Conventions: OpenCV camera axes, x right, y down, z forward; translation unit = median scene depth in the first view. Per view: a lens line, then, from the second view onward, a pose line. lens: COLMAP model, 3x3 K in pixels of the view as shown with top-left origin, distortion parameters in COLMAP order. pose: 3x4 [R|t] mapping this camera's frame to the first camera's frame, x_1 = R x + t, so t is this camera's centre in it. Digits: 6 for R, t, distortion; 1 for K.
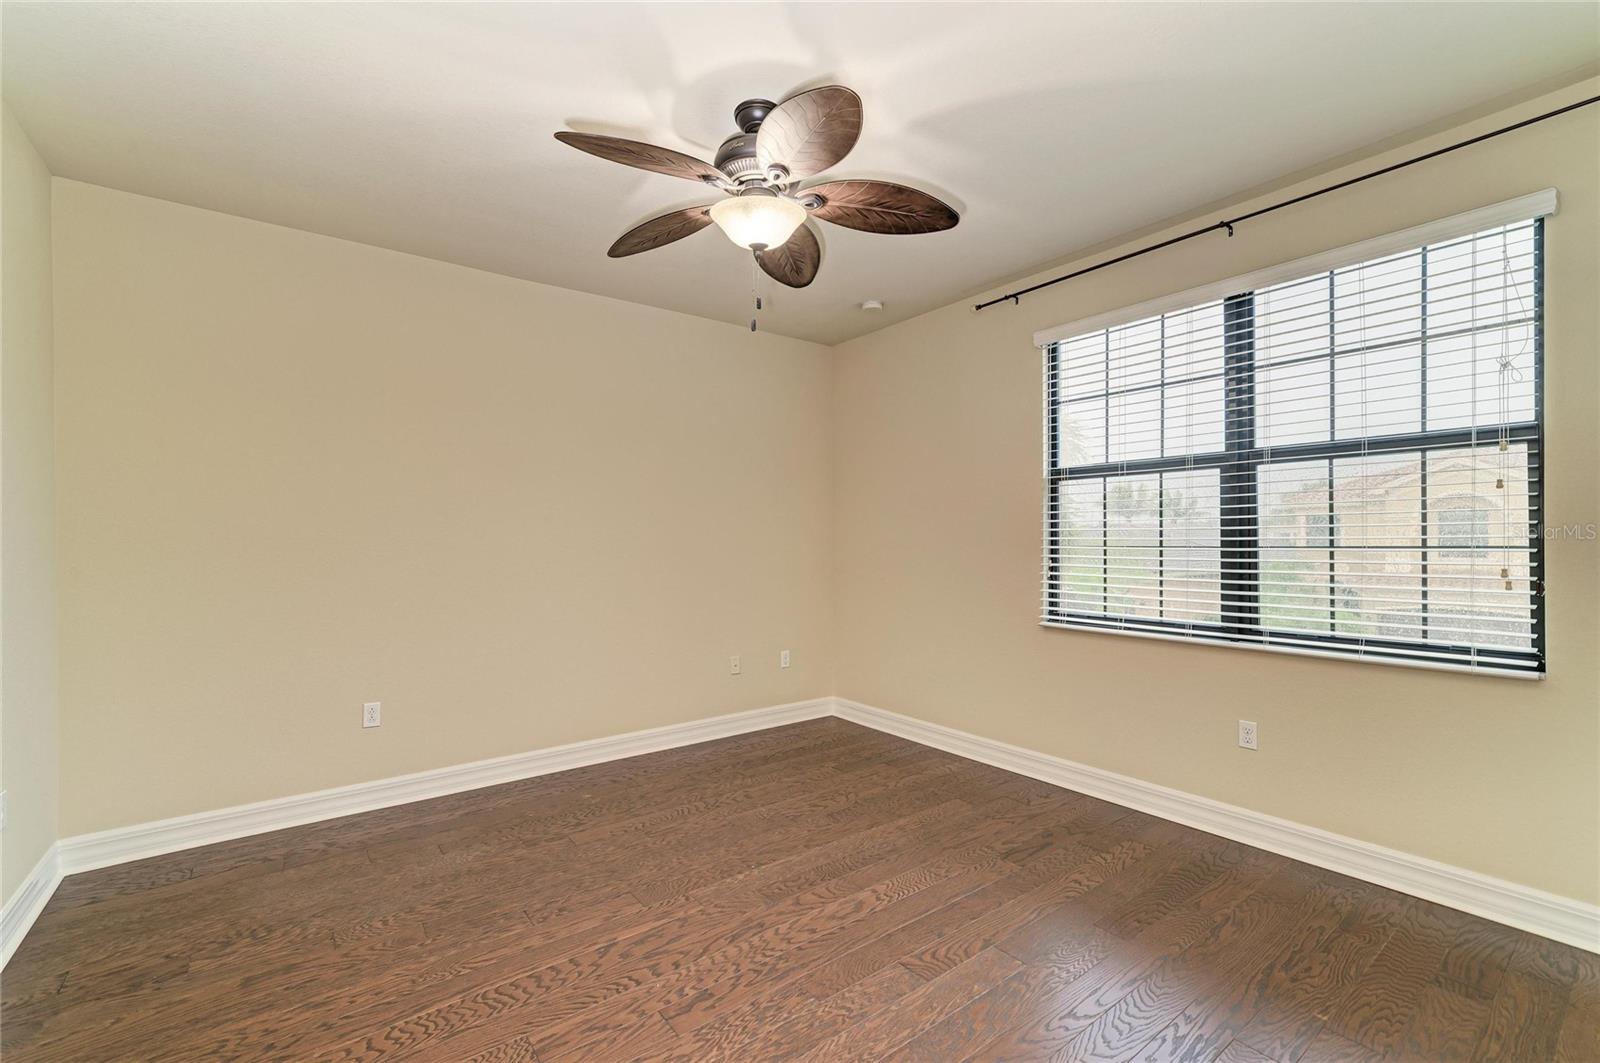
lens RADIAL K [[630.6, 0, 803.5], [0, 630.6, 539.2], [0, 0, 1]] dist [-0.000731, -0.000071]
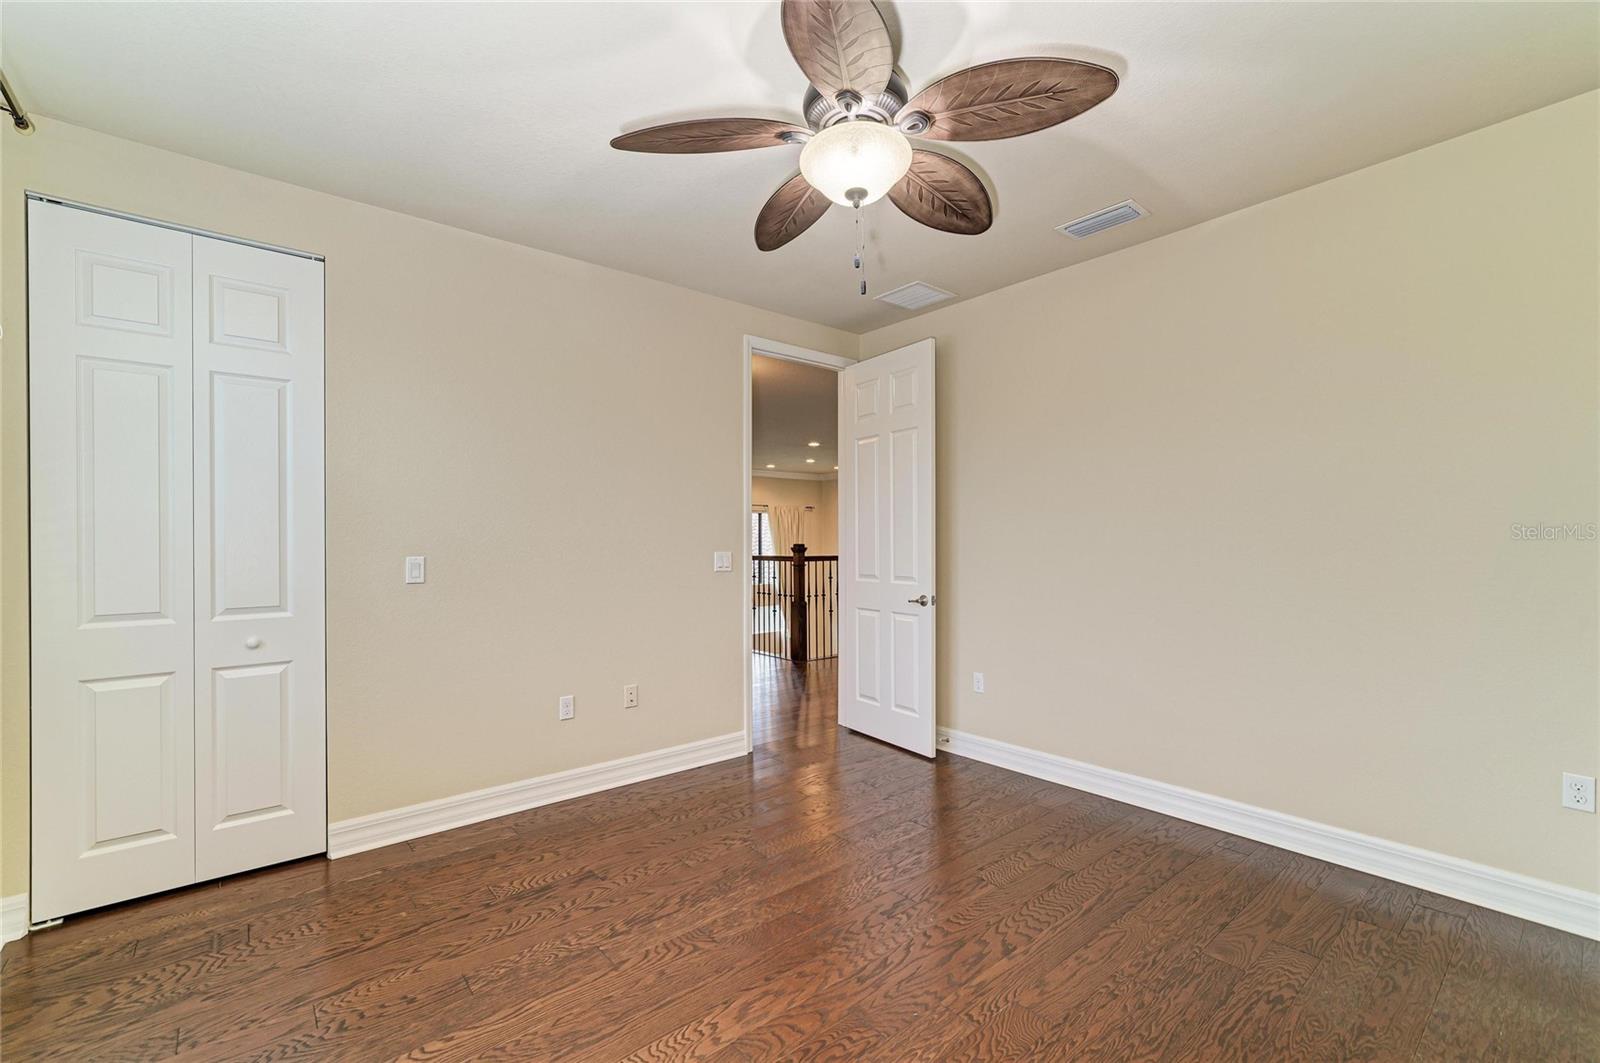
lens RADIAL K [[630.6, 0, 803.5], [0, 630.6, 539.2], [0, 0, 1]] dist [-0.000731, -0.000071]
pose [[-0.998951, 0.008060, -0.045067, 0.047111], [0.007912, 0.999963, 0.003476, -0.002719], [0.045093, 0.003116, -0.998978, 1.920434]]
